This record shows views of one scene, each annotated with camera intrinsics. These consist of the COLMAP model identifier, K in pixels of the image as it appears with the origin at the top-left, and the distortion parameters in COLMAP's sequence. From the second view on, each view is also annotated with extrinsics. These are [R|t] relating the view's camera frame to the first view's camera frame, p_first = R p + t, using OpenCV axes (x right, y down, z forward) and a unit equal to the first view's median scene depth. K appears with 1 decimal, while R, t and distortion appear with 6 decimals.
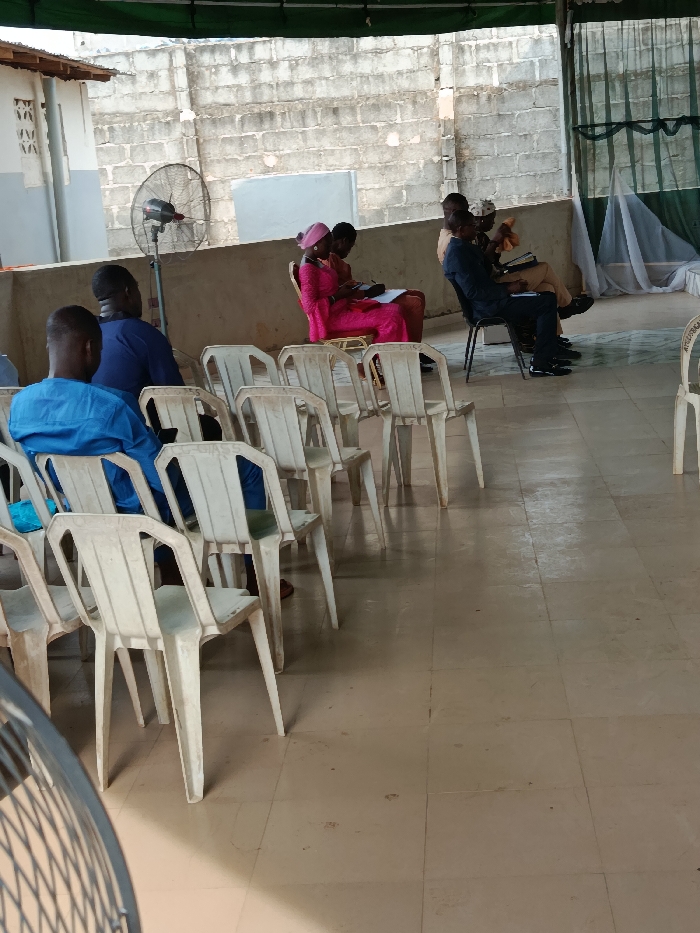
lens RADIAL K [[1292.2, 0, 349.1], [0, 1292.2, 456.8], [0, 0, 1]] dist [0.195028, -0.573821]
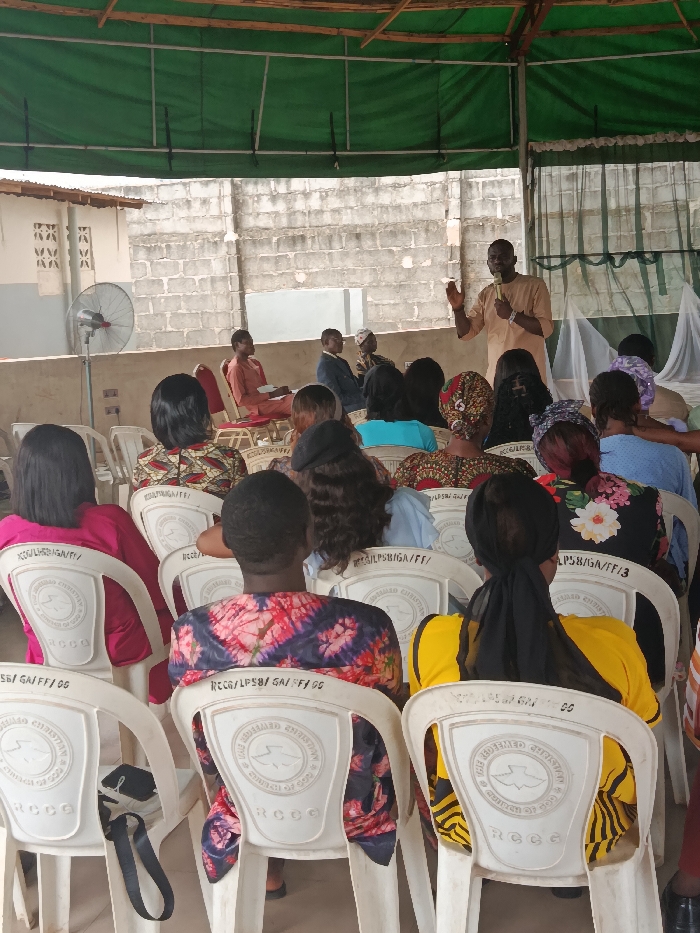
lens RADIAL K [[1276.6, 0, 350.0], [0, 1276.6, 466.5], [0, 0, 1]] dist [0.213401, -0.594575]
pose [[0.986265, 0.052958, -0.156450, 0.168867], [-0.063685, 0.995892, -0.064361, 0.007594], [0.152399, 0.073441, 0.985587, -0.089486]]
